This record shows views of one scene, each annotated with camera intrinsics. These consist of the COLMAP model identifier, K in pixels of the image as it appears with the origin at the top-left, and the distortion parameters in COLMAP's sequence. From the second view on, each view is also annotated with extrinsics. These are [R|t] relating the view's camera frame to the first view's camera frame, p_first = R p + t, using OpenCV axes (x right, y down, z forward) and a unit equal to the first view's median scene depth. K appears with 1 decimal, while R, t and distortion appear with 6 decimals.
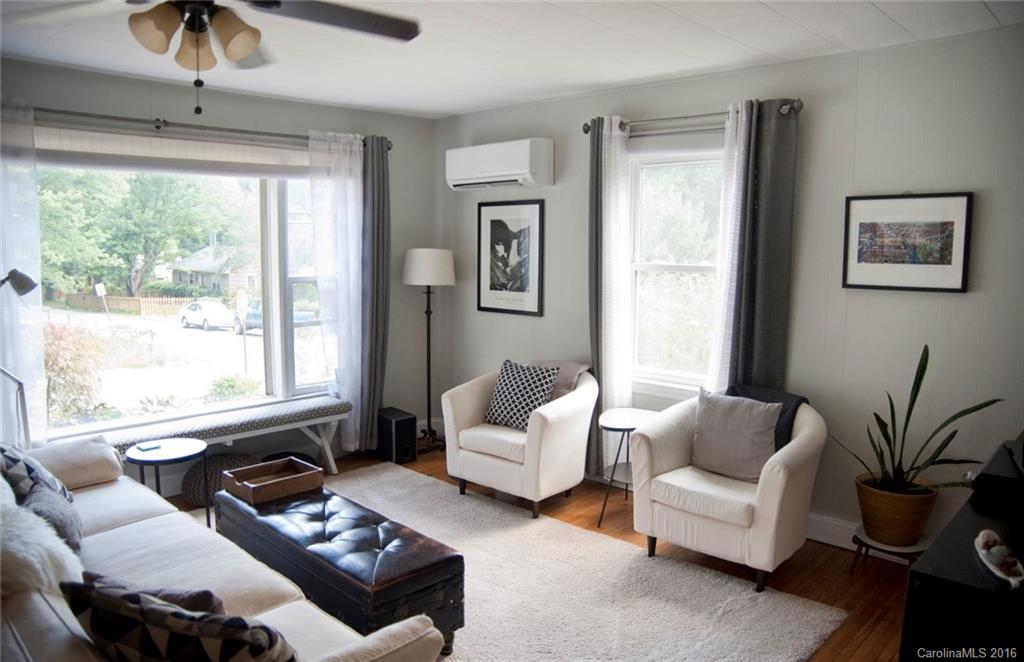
lens RADIAL K [[741.6, 0, 512.0], [0, 741.6, 331.0], [0, 0, 1]] dist [-0.101142, -0.000262]
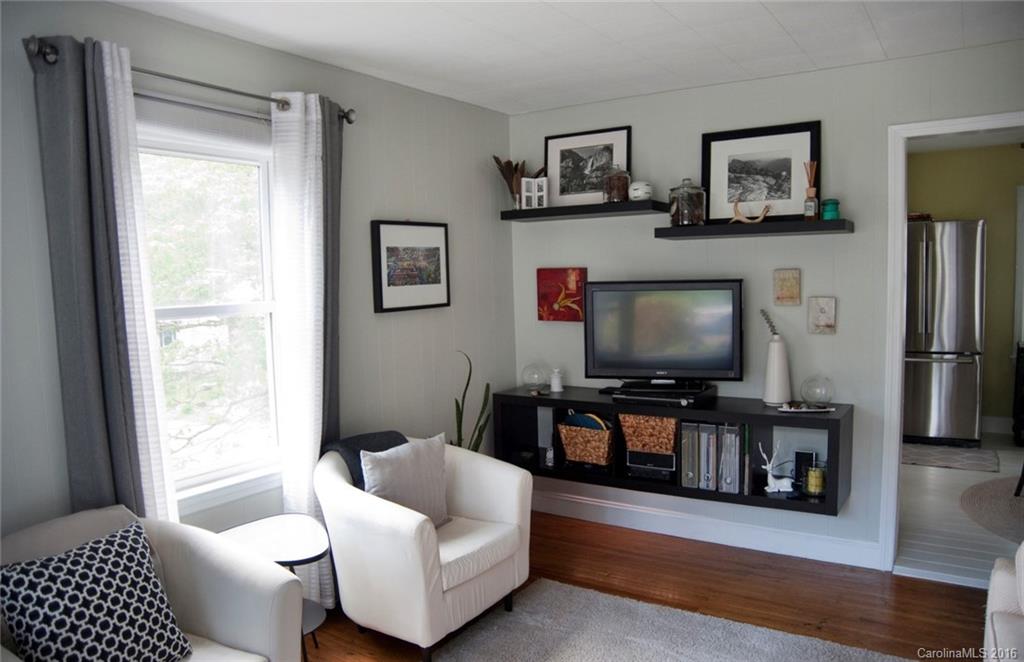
lens RADIAL K [[741.6, 0, 512.0], [0, 741.6, 331.0], [0, 0, 1]] dist [-0.101142, -0.000262]
pose [[-0.182507, -0.075331, 0.980314, -0.573781], [0.143361, 0.984366, 0.102332, -0.115357], [-0.972697, 0.159215, -0.168855, 1.028667]]
